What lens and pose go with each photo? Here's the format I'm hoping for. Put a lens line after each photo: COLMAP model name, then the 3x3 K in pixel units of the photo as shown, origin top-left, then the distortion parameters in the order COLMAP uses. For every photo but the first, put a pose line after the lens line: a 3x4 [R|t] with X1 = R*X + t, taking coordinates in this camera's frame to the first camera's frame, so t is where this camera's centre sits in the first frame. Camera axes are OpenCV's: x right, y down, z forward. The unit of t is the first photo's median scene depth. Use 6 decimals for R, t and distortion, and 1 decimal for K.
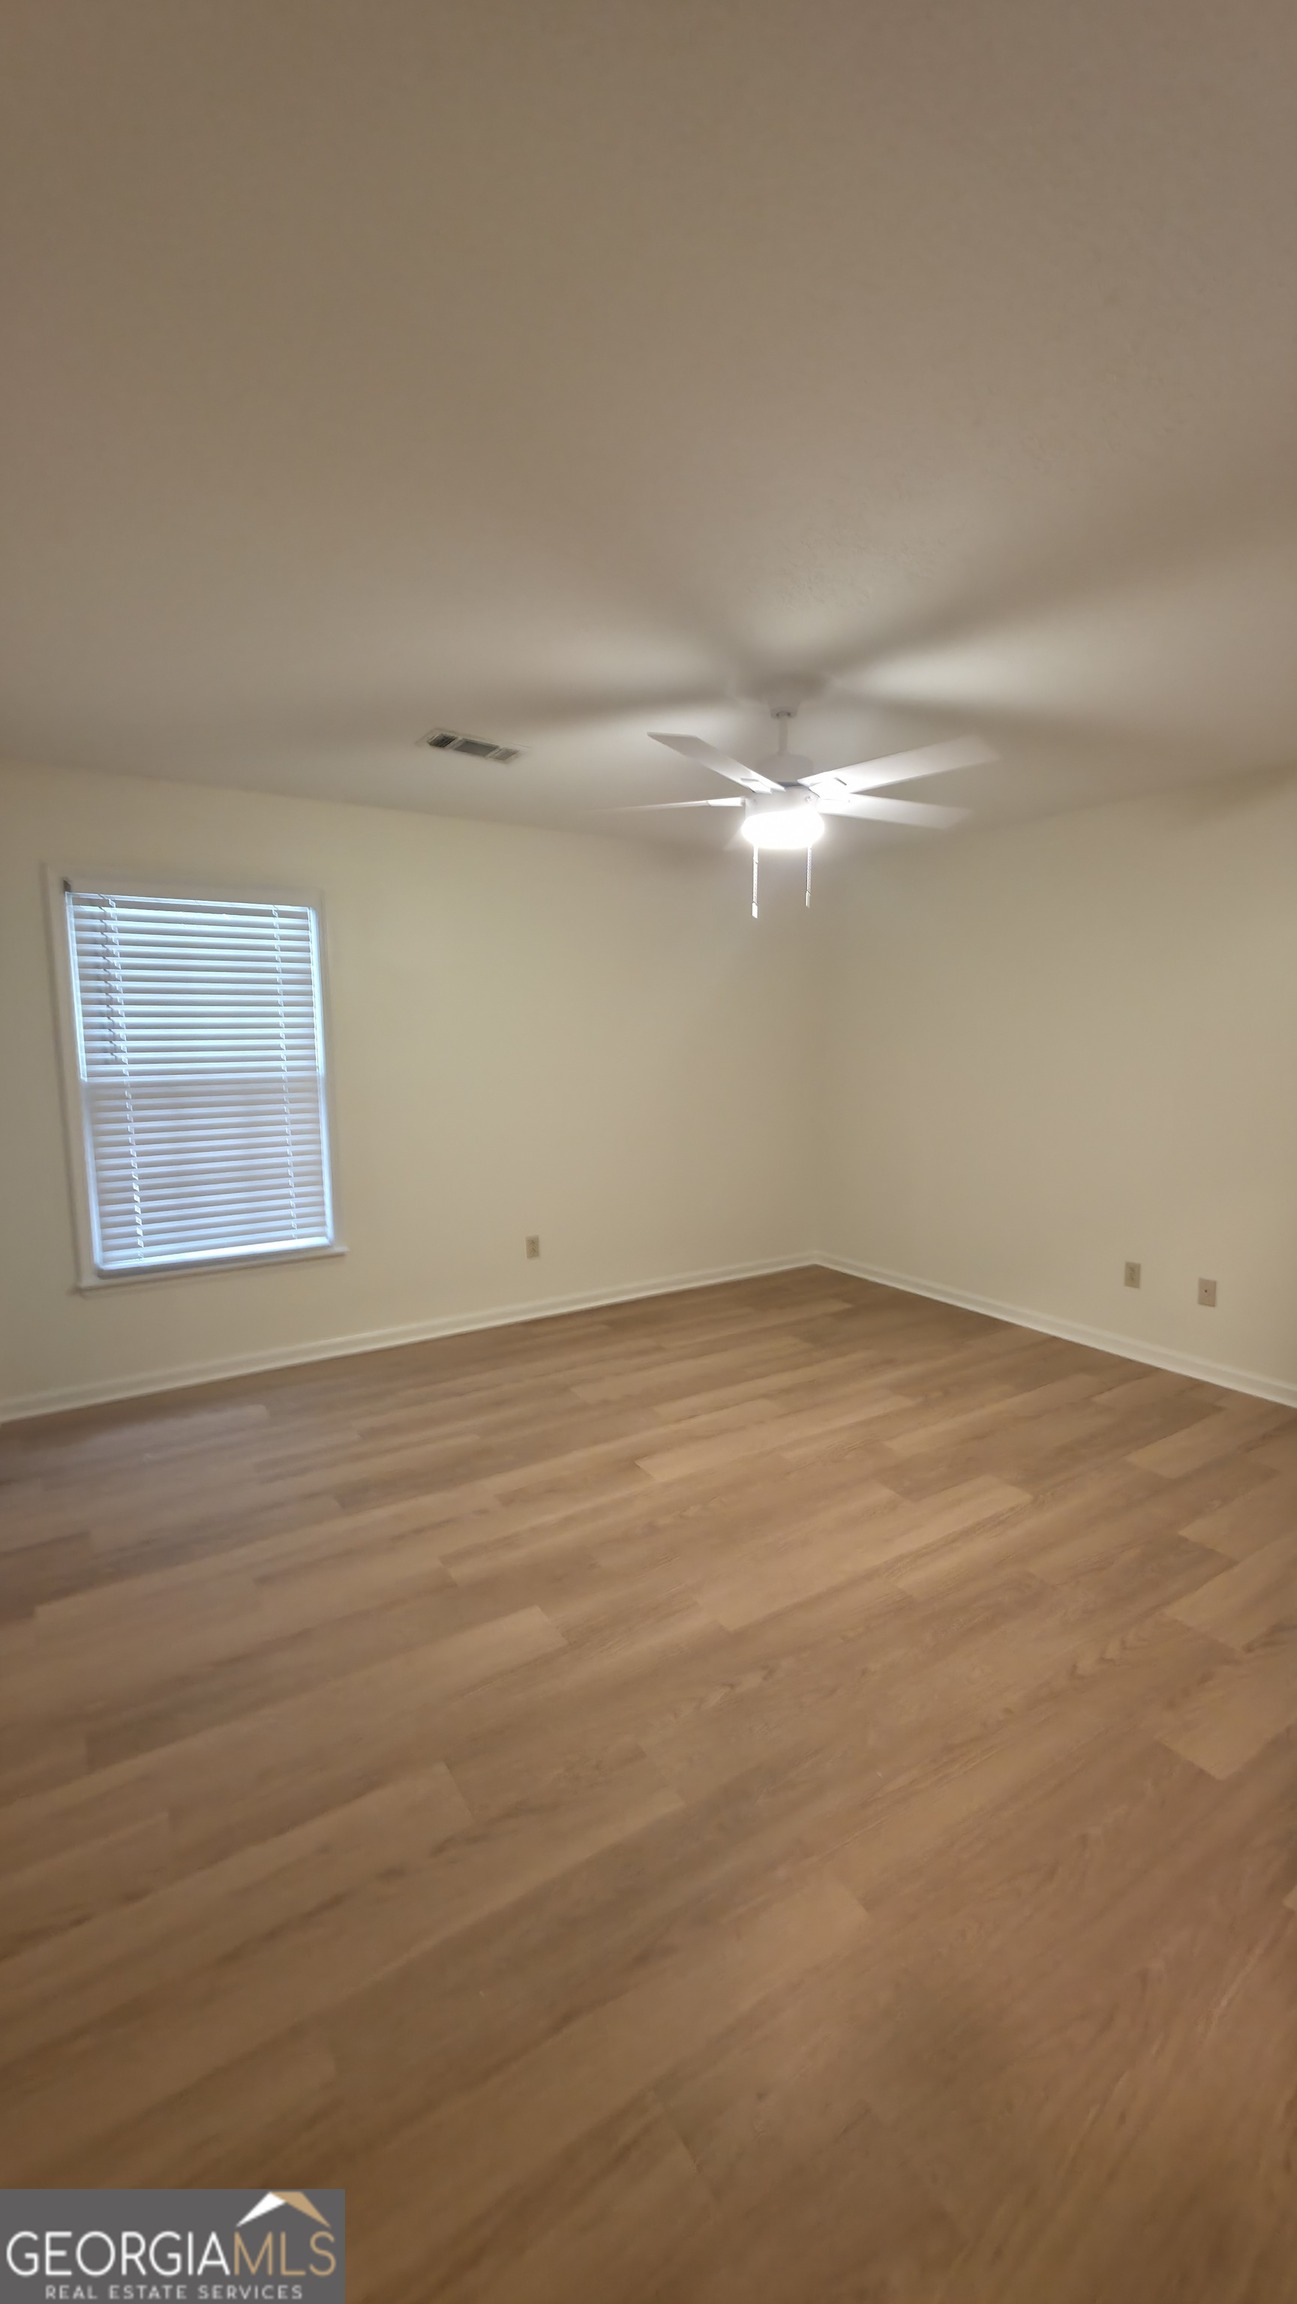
lens RADIAL K [[920.0, 0, 648.5], [0, 920.0, 1152.0], [0, 0, 1]] dist [0.003002, 0.000517]
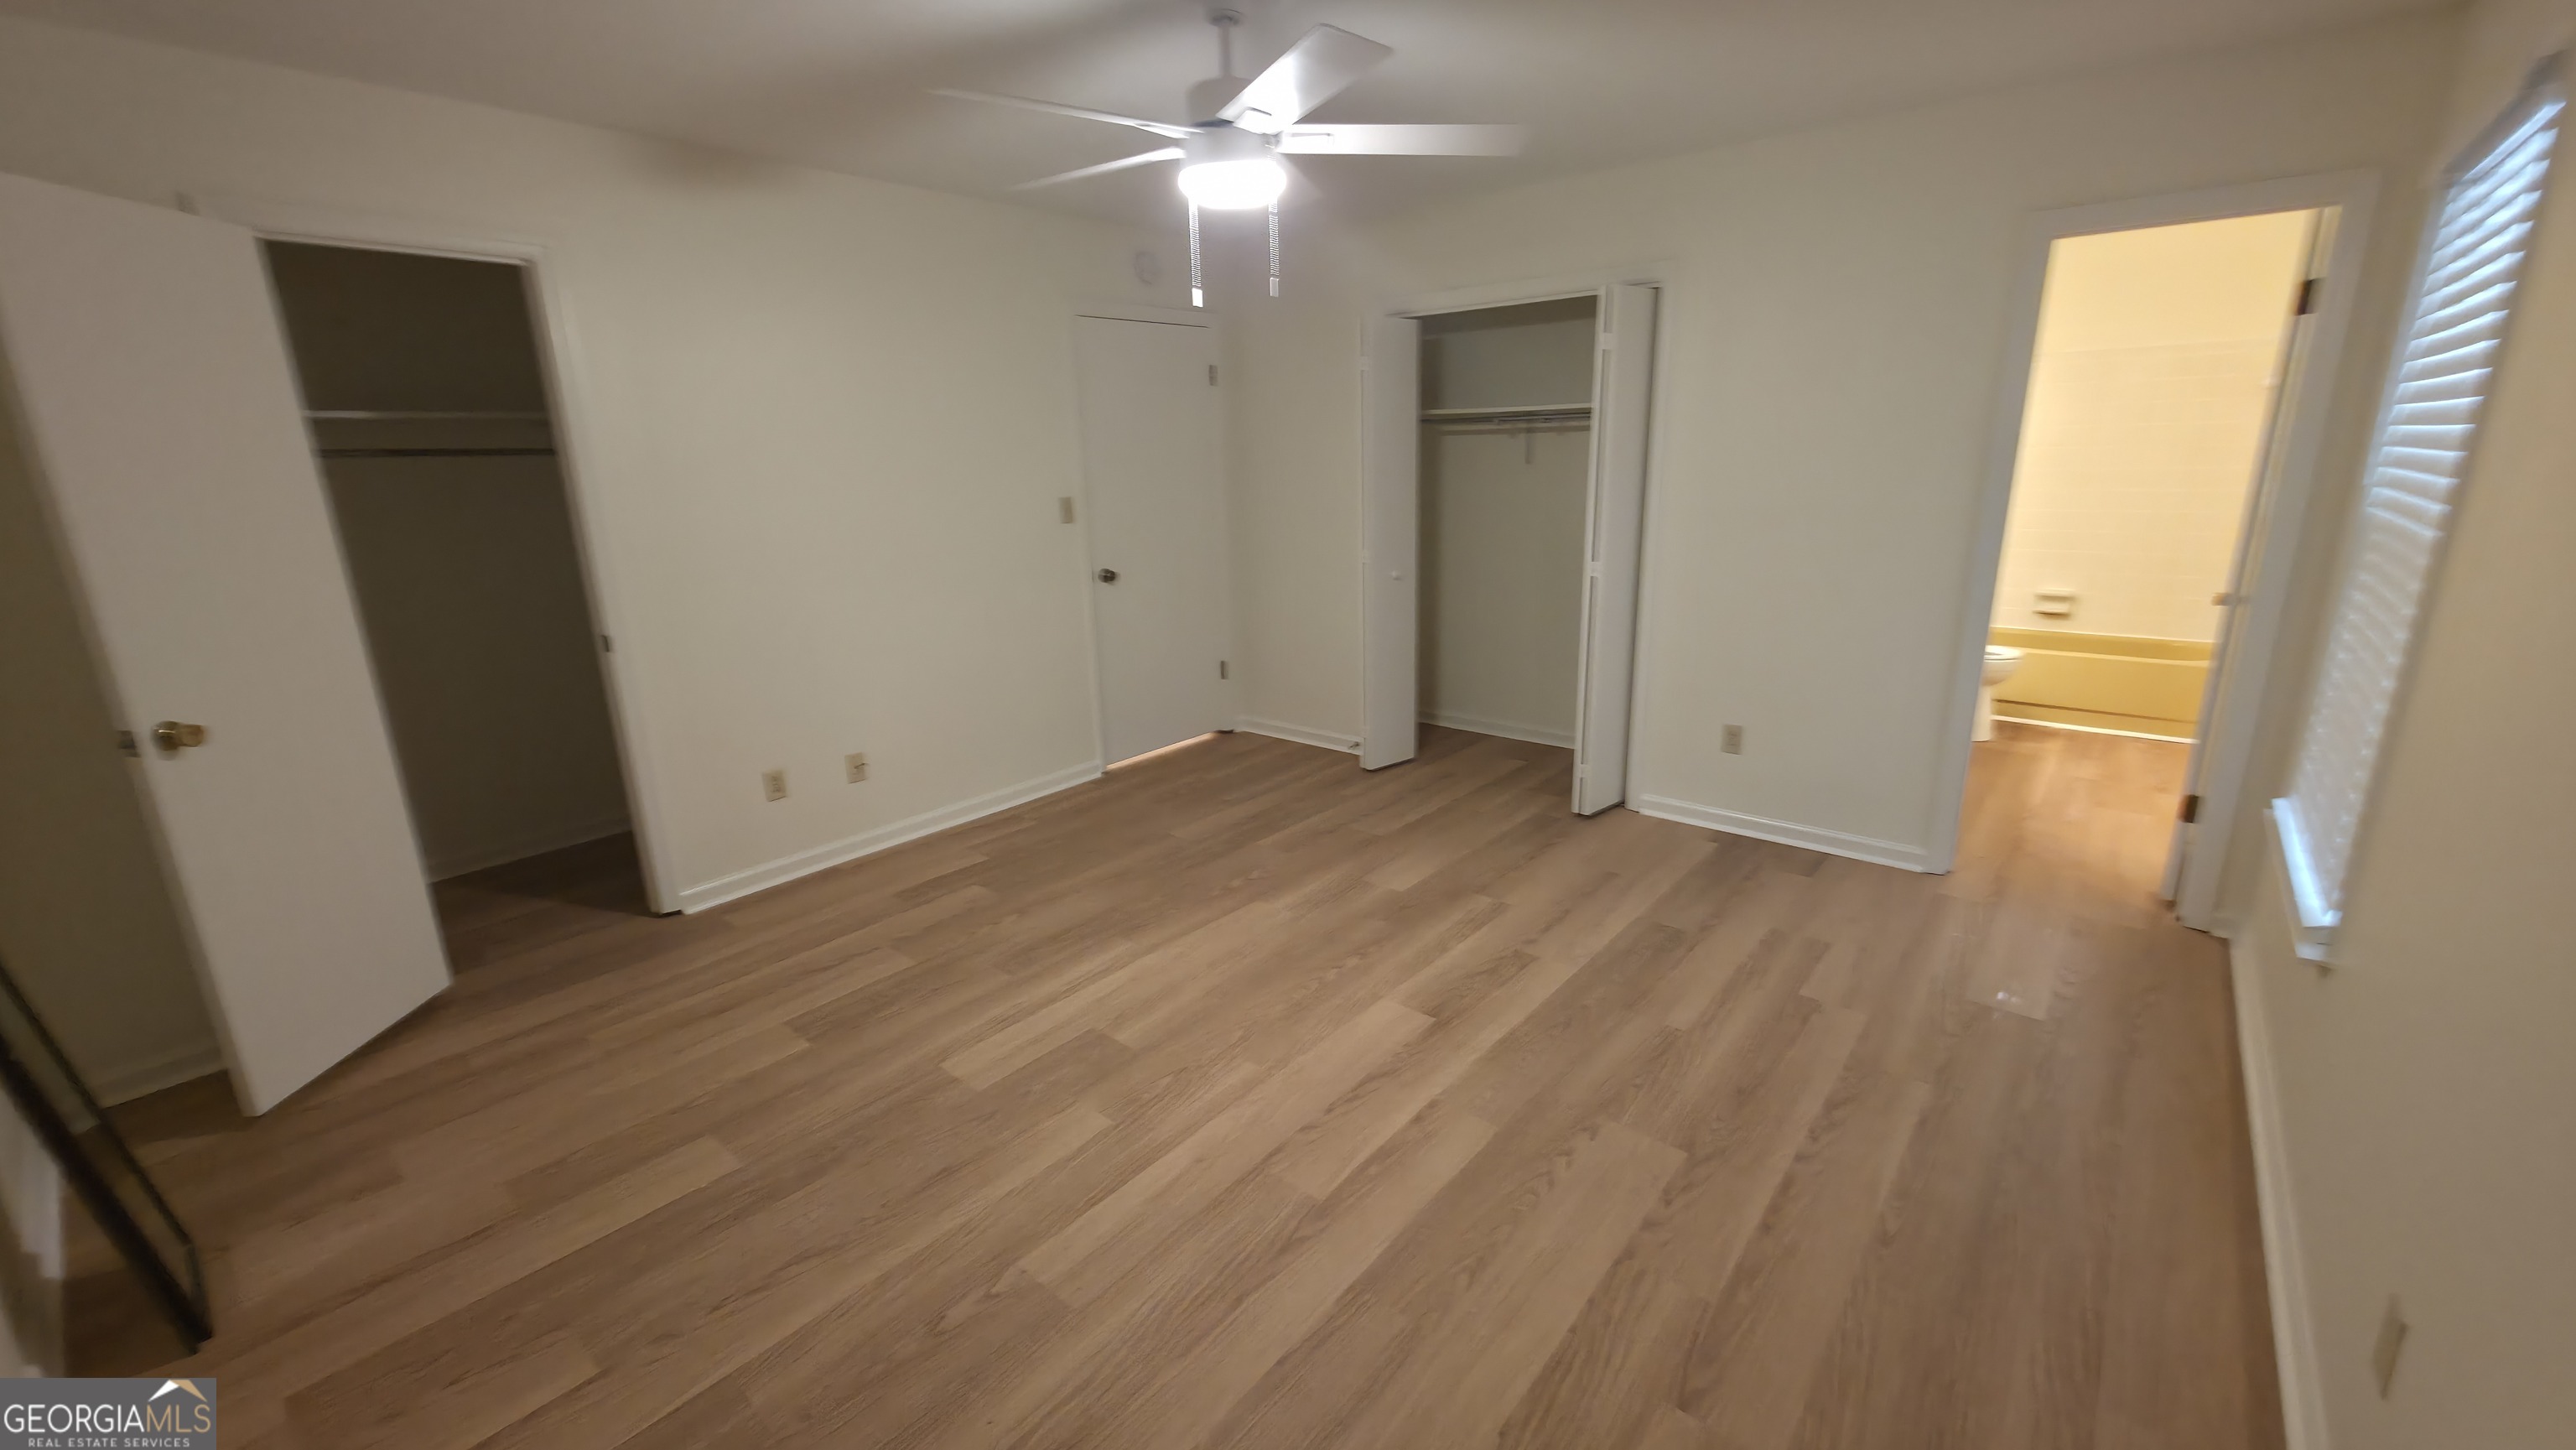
lens RADIAL K [[1028.7, 0, 1288.0], [0, 1028.7, 725.0], [0, 0, 1]] dist [0.003002, 0.000517]
pose [[-0.955550, 0.103390, -0.276107, 0.351519], [-0.010357, 0.924148, 0.381894, -0.249846], [0.294648, 0.367778, -0.881999, 1.798346]]
